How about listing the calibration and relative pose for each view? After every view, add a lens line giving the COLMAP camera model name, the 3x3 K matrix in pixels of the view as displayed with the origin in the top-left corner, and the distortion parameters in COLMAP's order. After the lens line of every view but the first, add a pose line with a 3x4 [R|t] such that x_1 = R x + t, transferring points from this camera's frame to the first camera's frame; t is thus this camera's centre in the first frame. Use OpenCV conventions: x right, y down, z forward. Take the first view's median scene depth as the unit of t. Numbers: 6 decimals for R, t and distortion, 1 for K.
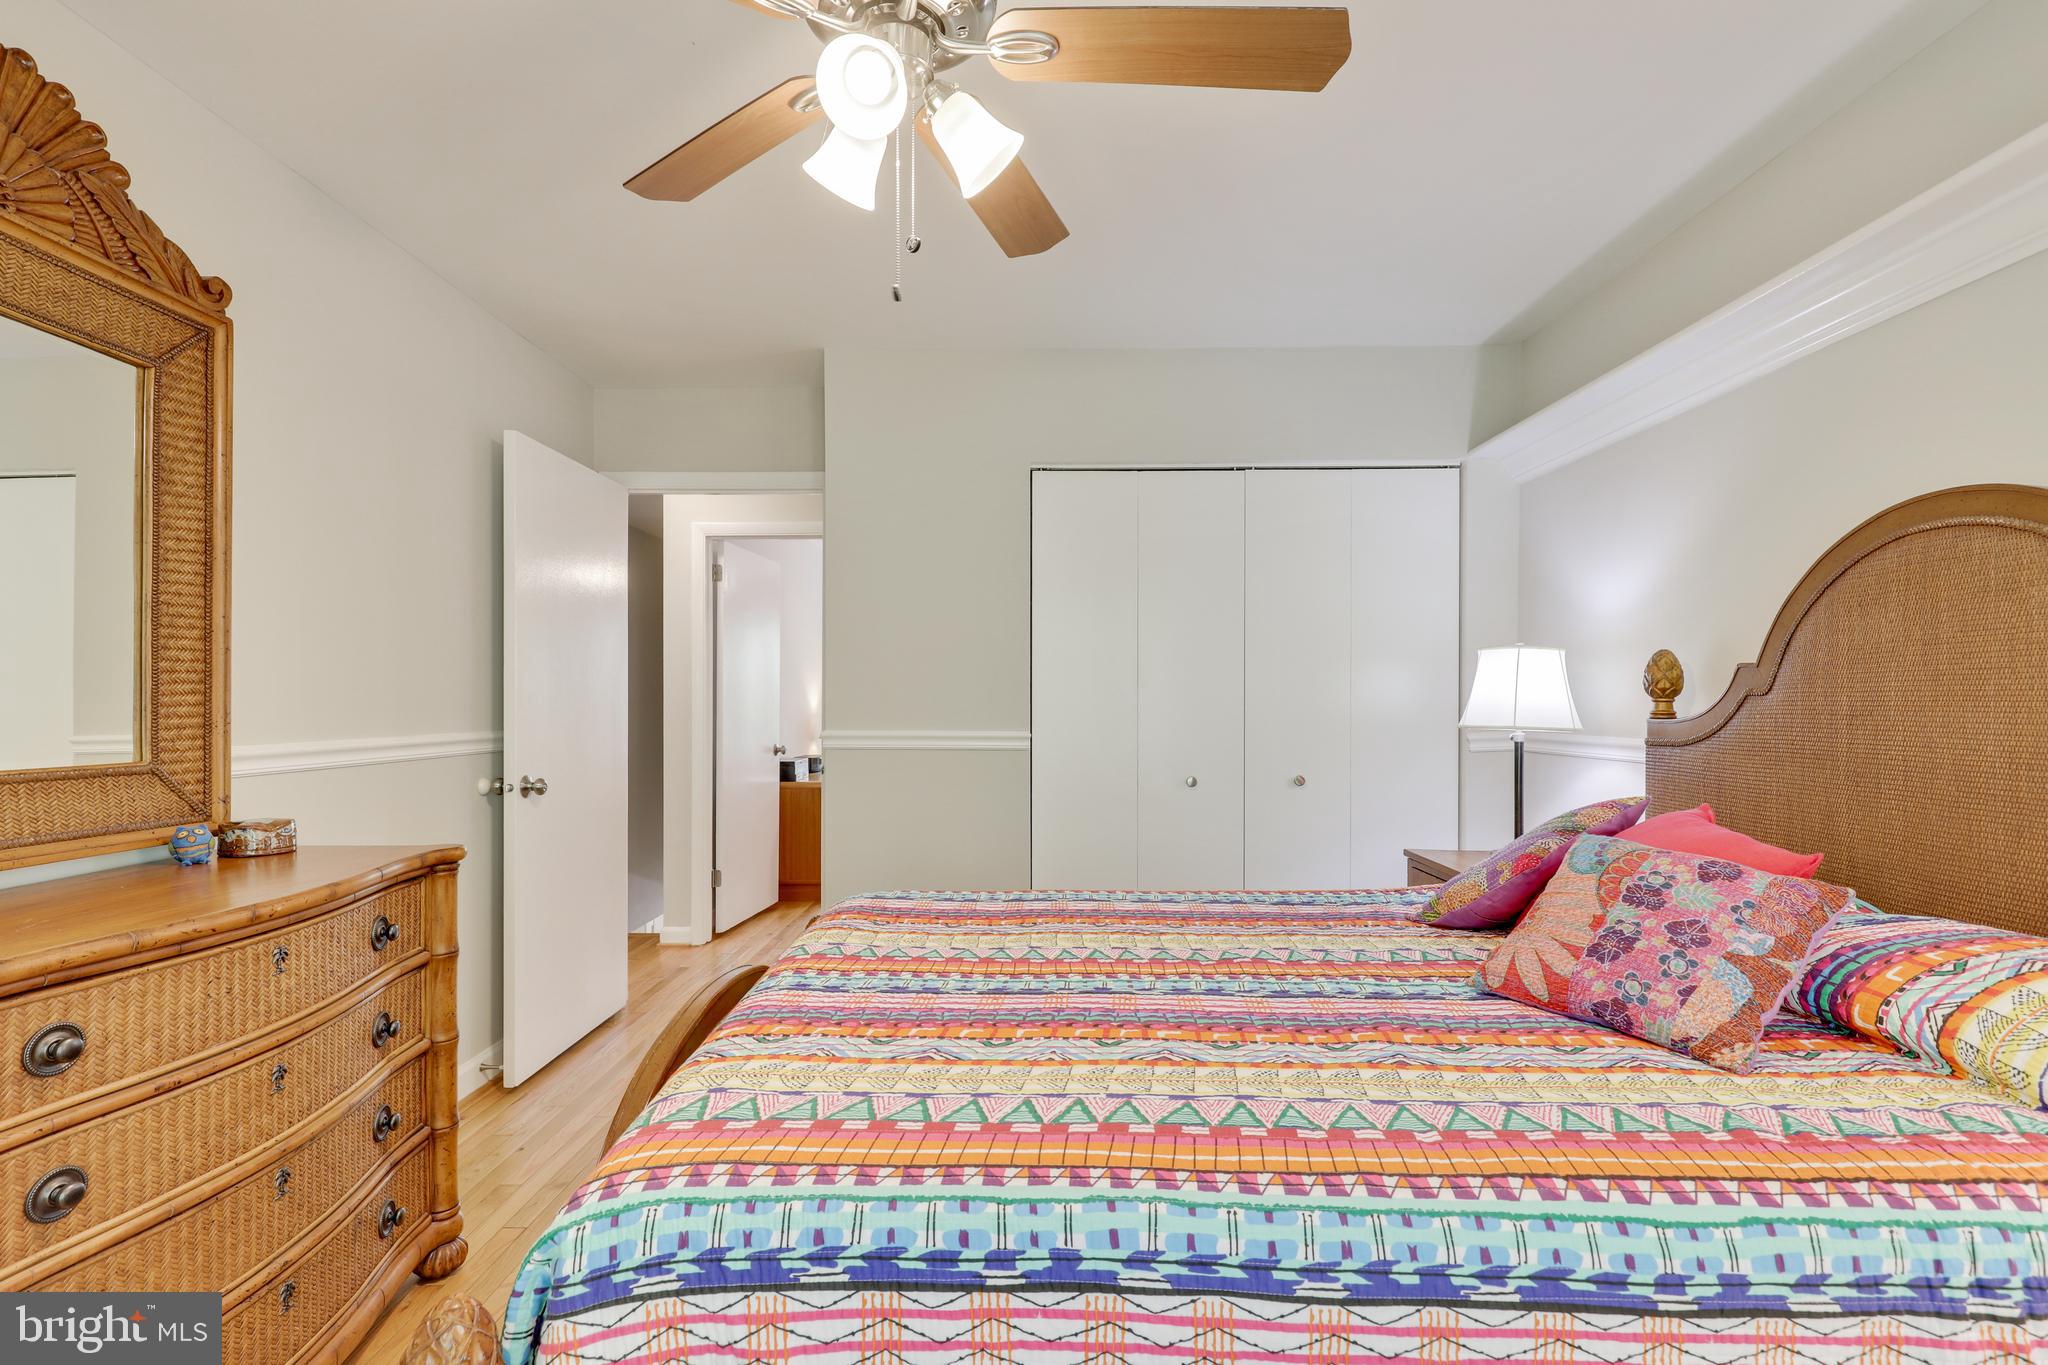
lens RADIAL K [[982.7, 0, 1025.7], [0, 982.7, 693.1], [0, 0, 1]] dist [0.001079, 0.000328]
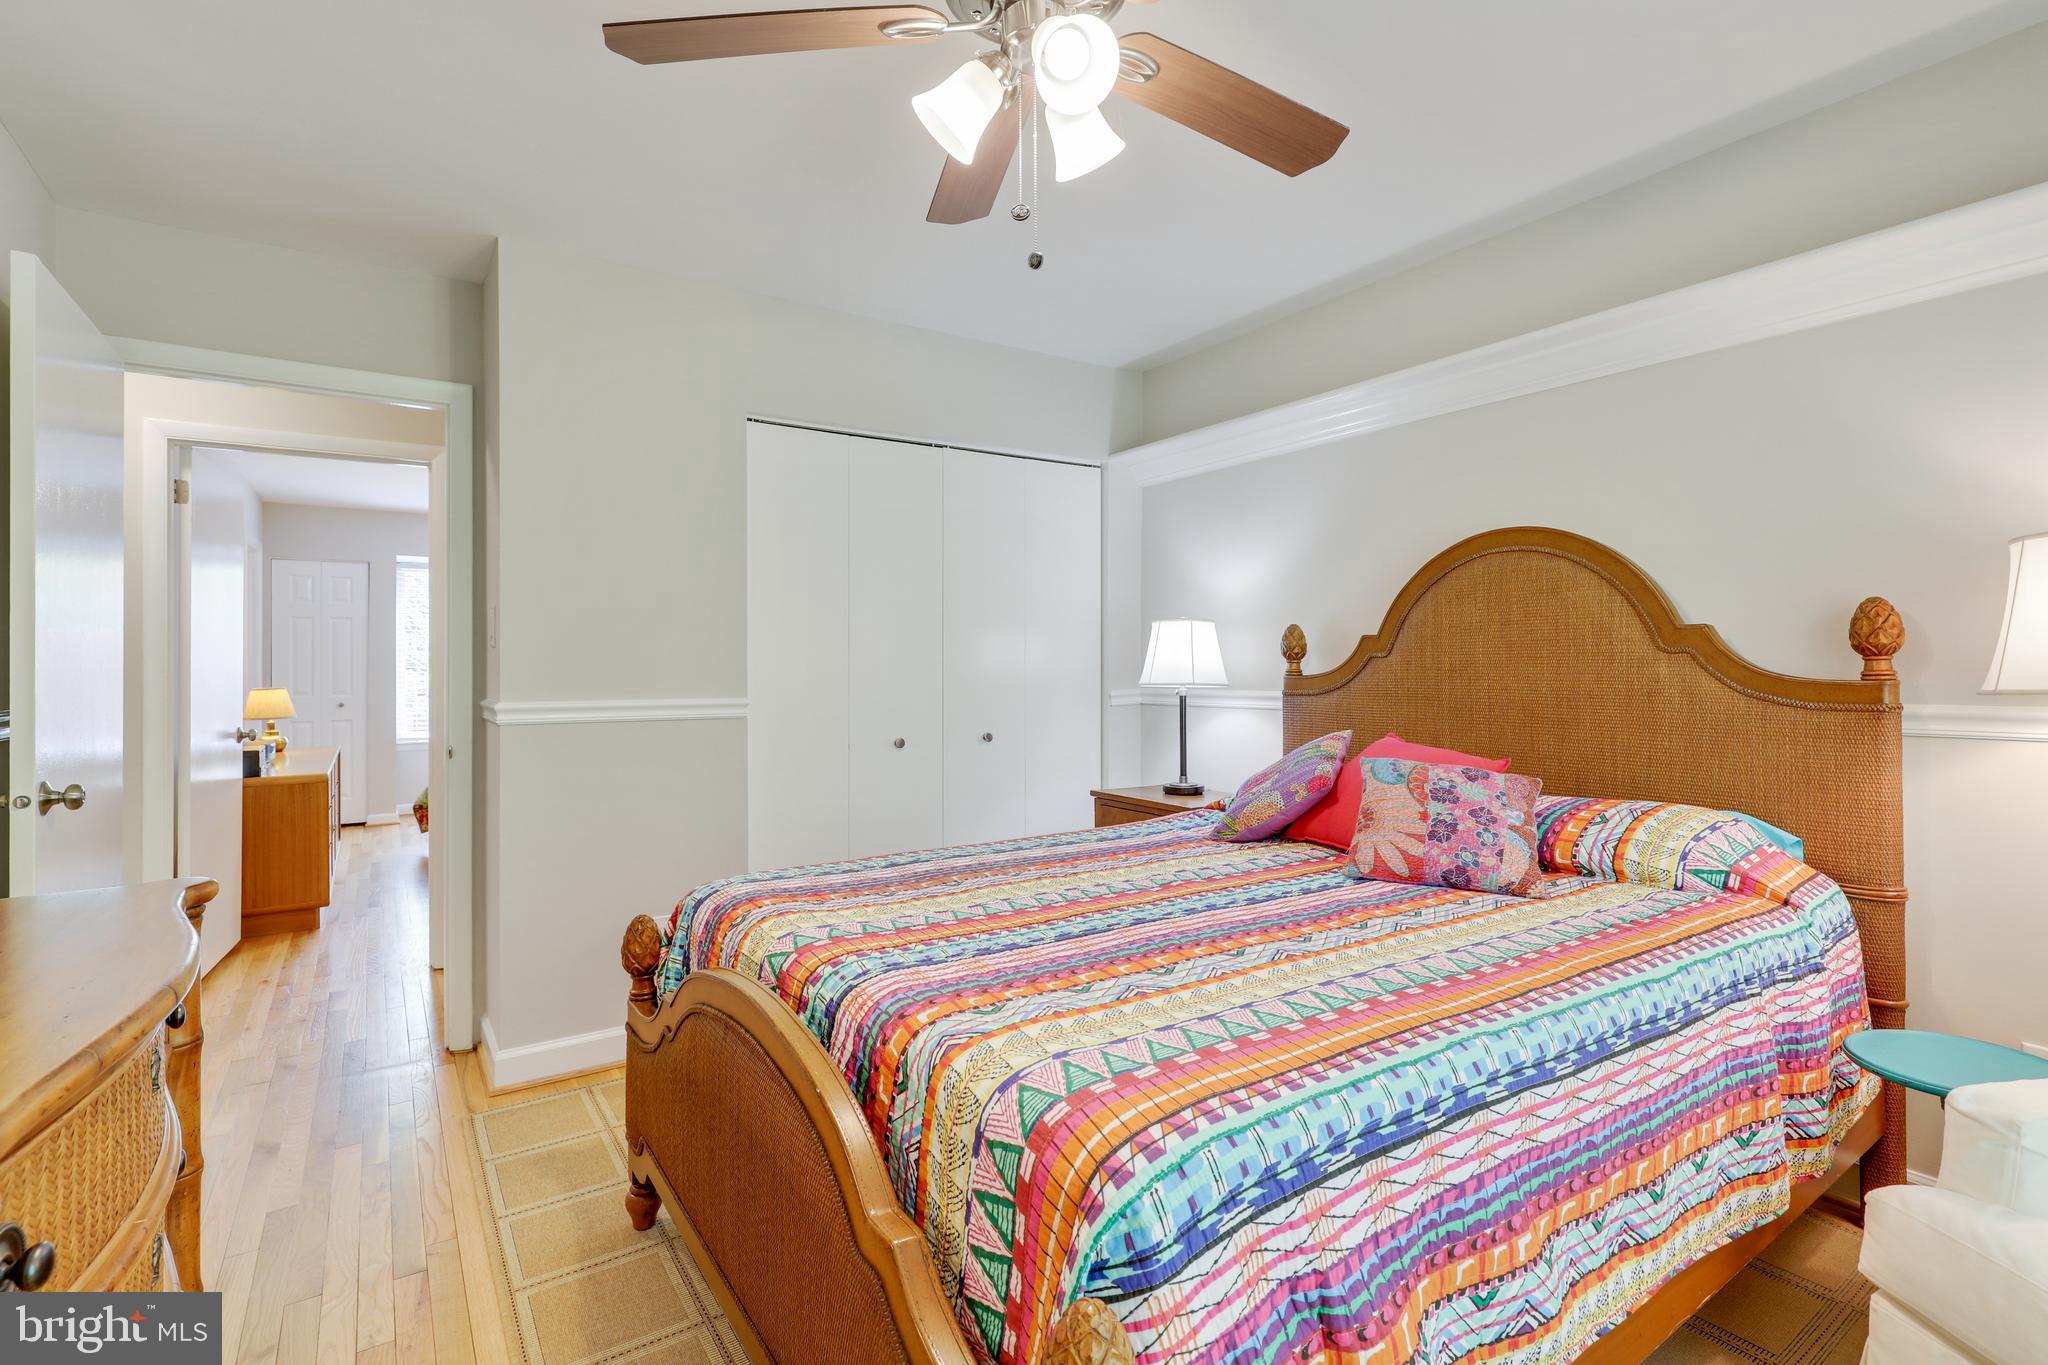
lens RADIAL K [[989.7, 0, 1026.8], [0, 989.7, 650.7], [0, 0, 1]] dist [0.001759, 0.000069]
pose [[0.817649, 0.004533, 0.575699, -0.802050], [0.001393, 0.999951, -0.009851, 0.009244], [-0.575715, 0.008856, 0.817603, 0.184280]]
